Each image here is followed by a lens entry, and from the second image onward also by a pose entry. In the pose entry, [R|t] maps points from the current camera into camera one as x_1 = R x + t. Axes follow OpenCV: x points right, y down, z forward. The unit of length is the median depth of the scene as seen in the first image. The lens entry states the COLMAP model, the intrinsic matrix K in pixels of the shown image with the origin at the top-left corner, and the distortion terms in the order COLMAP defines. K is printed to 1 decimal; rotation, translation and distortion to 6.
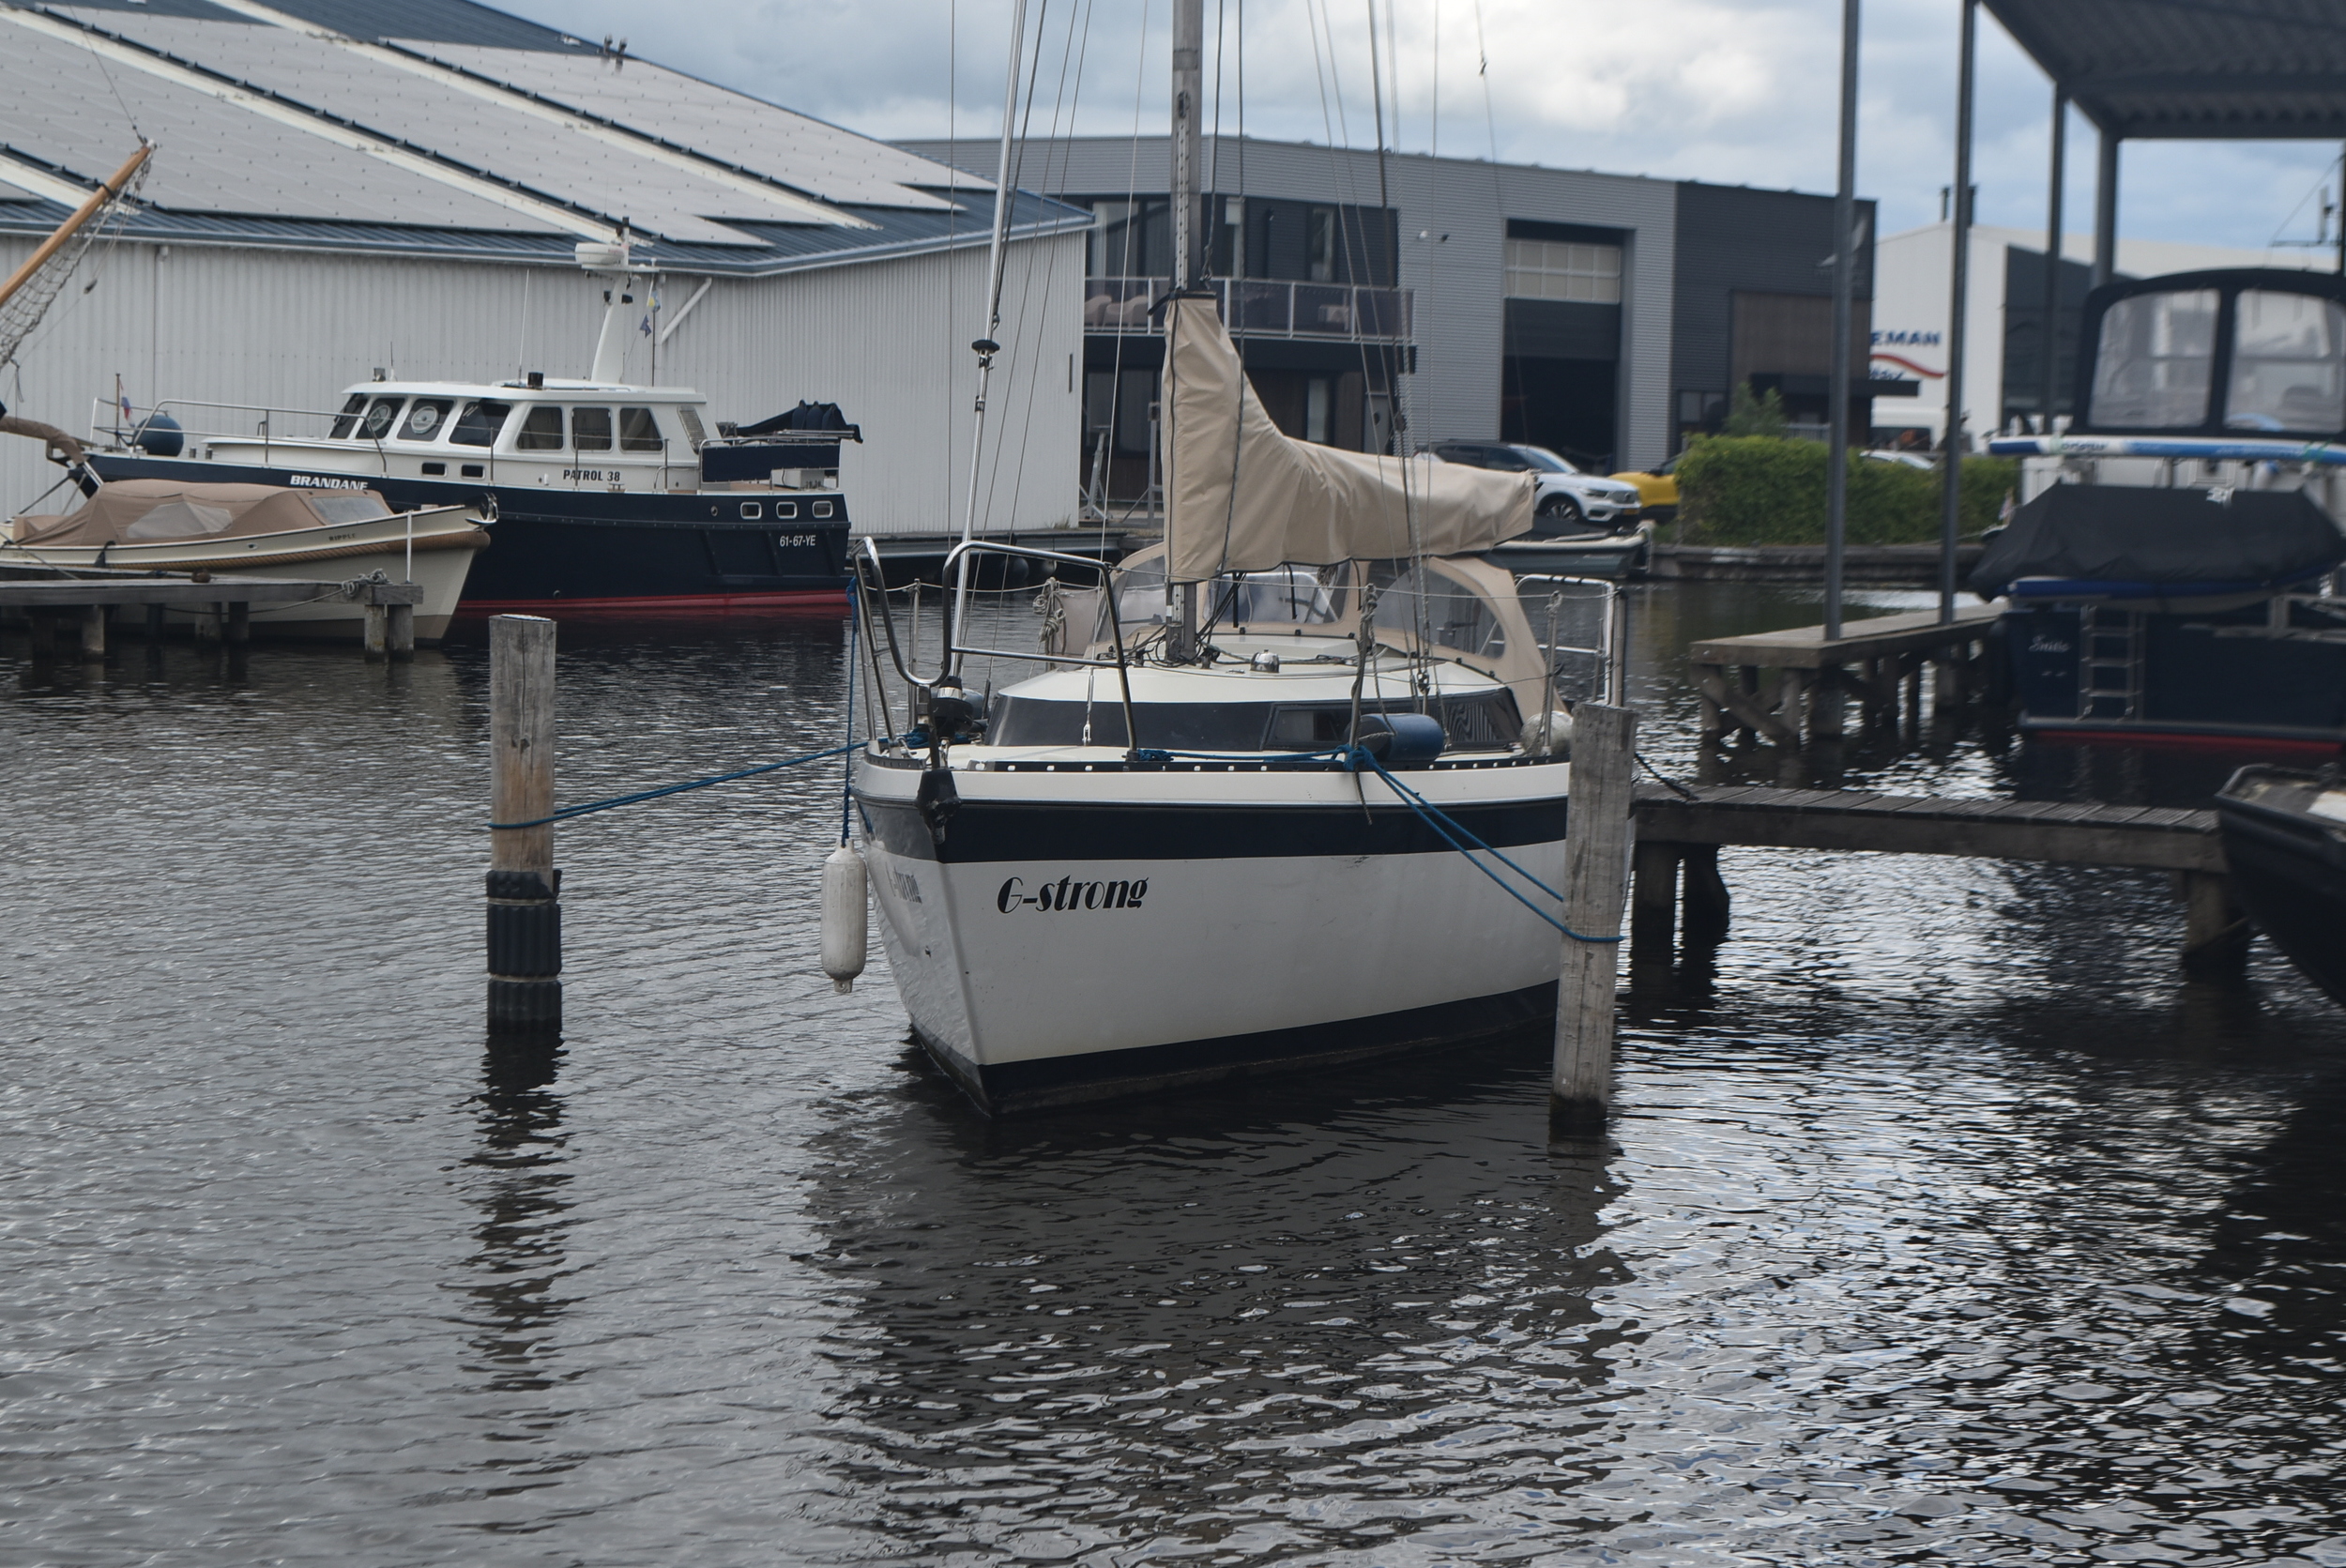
lens RADIAL K [[5233.0, 0, 1173.0], [0, 5233.0, 784.0], [0, 0, 1]] dist [-0.039950, -0.155261]
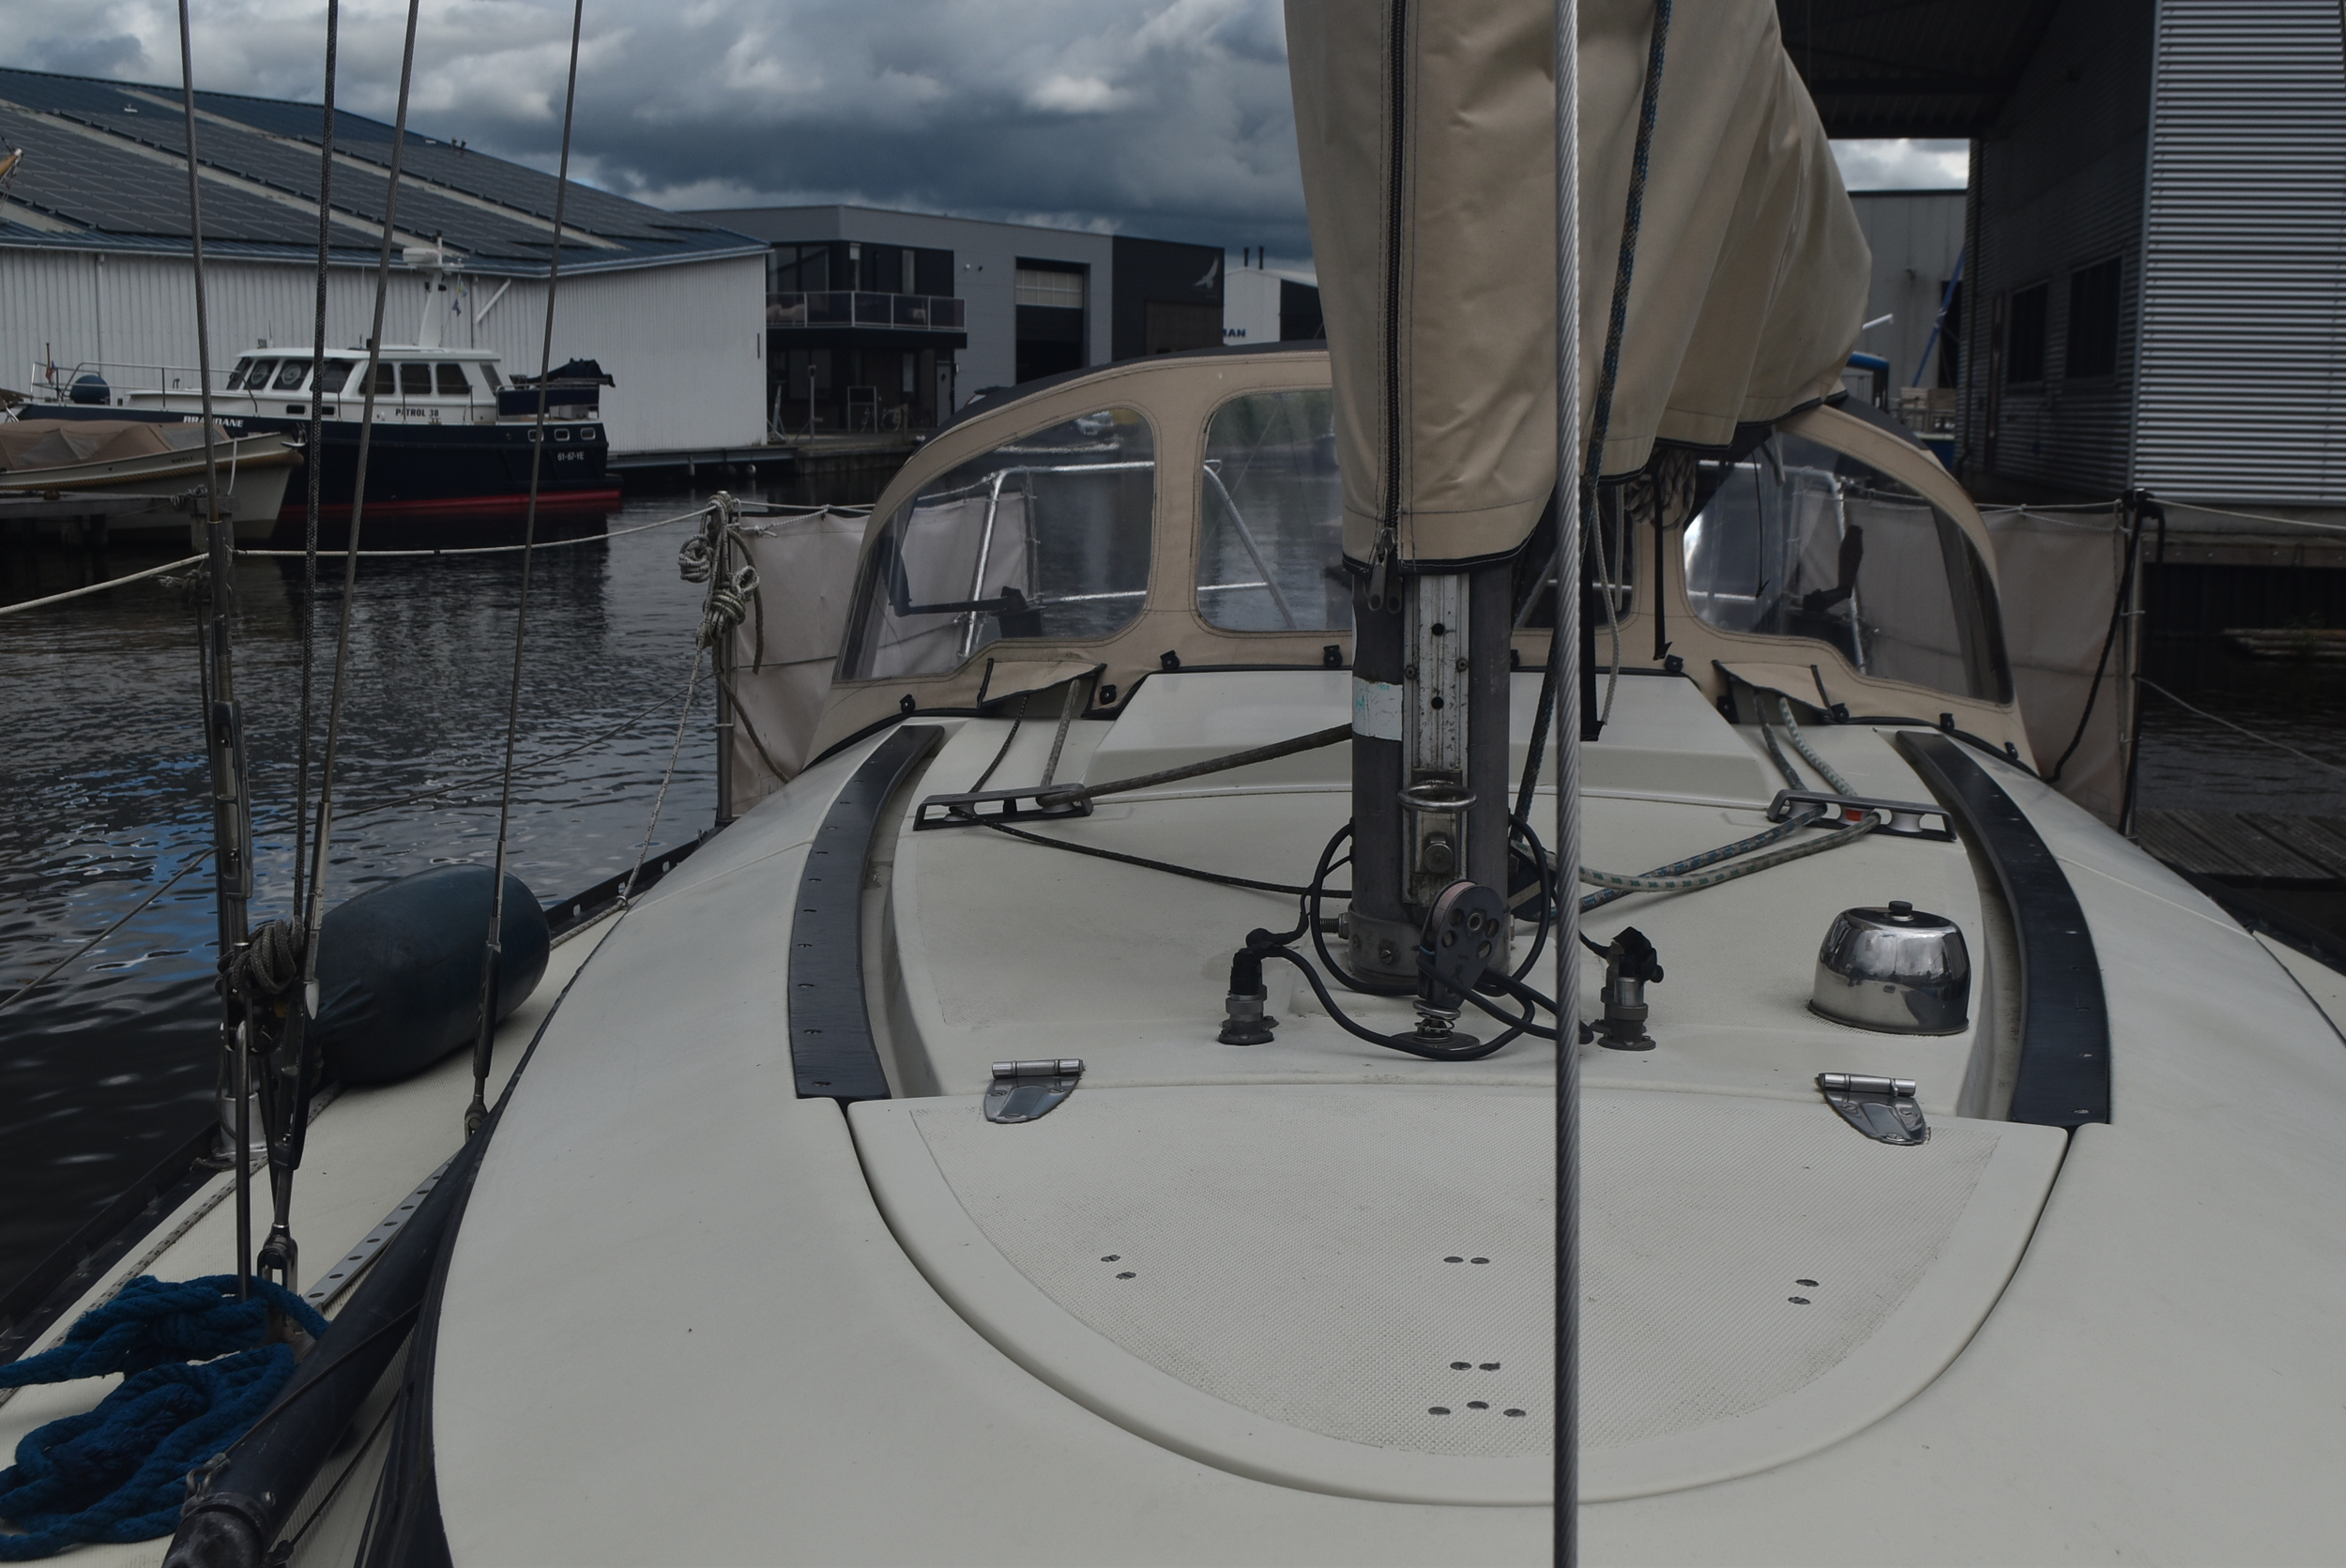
lens RADIAL K [[2605.1, 0, 1173.0], [0, 2605.1, 784.0], [0, 0, 1]] dist [-0.049632, -0.032872]
pose [[0.990588, -0.036178, 0.132008, -0.005566], [0.025455, 0.996305, 0.082033, -0.011643], [-0.134487, -0.077901, 0.987848, 0.280329]]
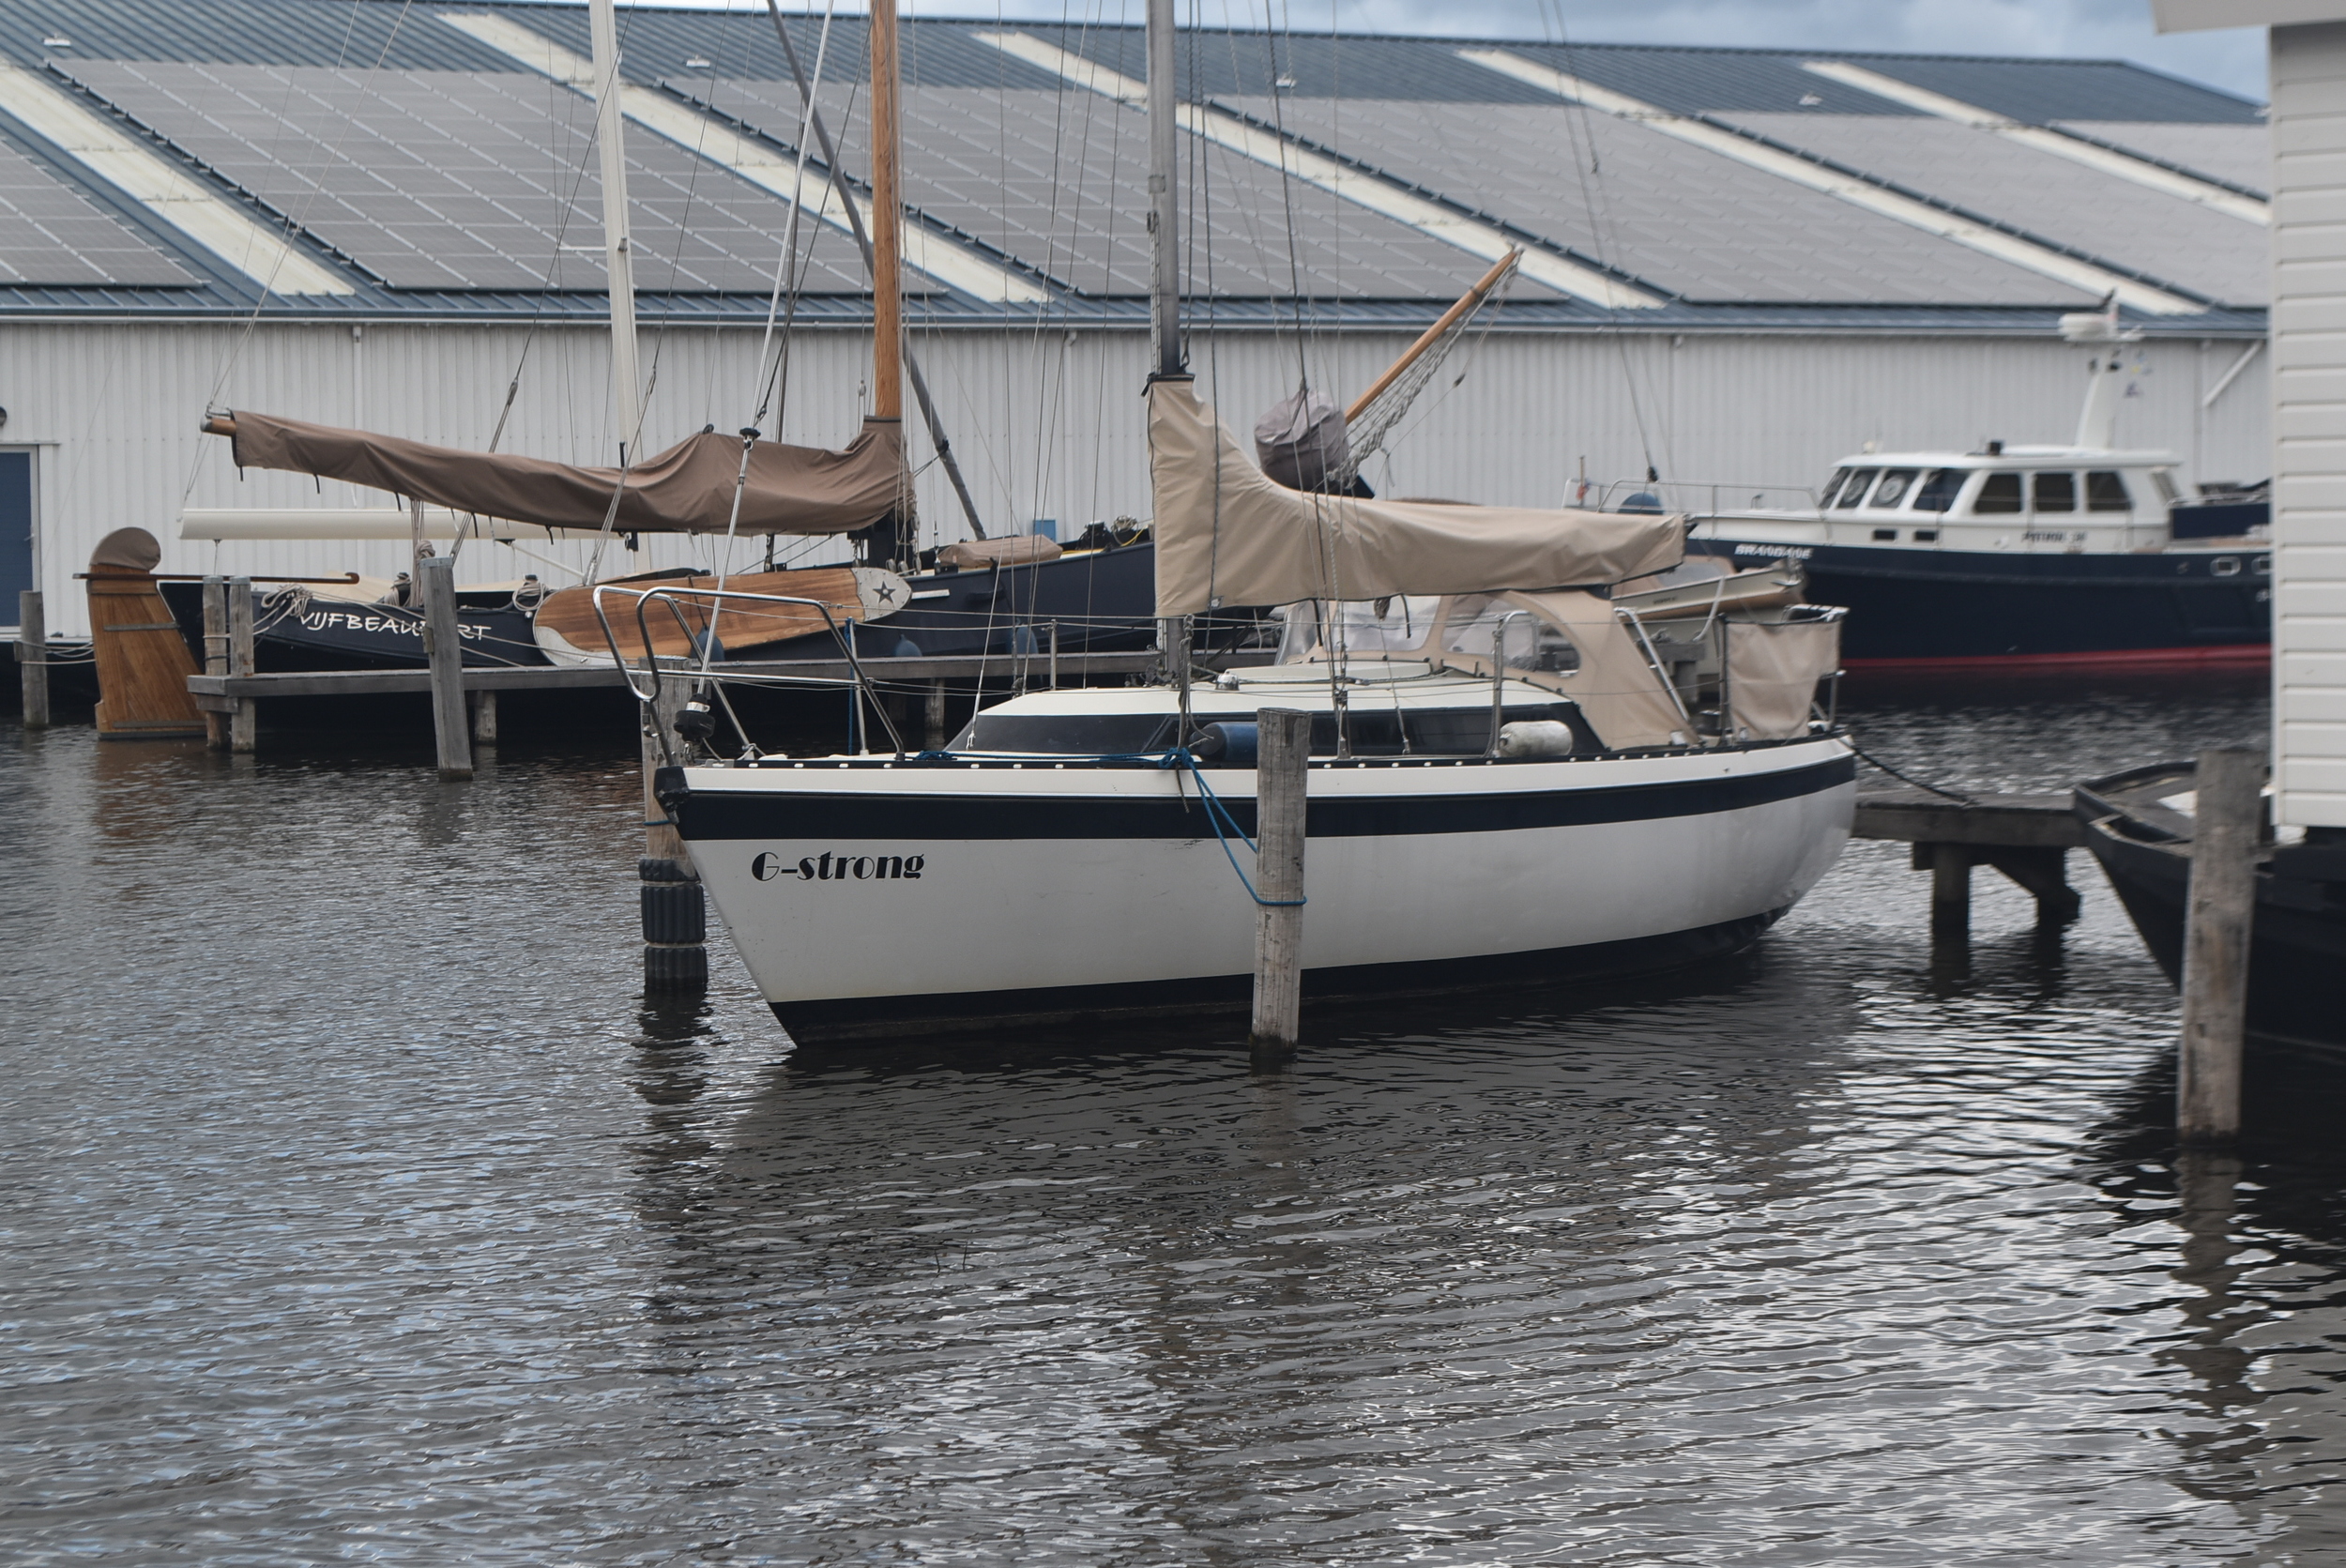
lens RADIAL K [[5233.0, 0, 1173.0], [0, 5233.0, 784.0], [0, 0, 1]] dist [-0.039950, -0.155261]
pose [[0.915133, -0.011417, -0.402991, 0.150492], [0.005754, 0.999867, -0.015260, 0.005611], [0.403112, 0.011646, 0.915077, -0.030856]]
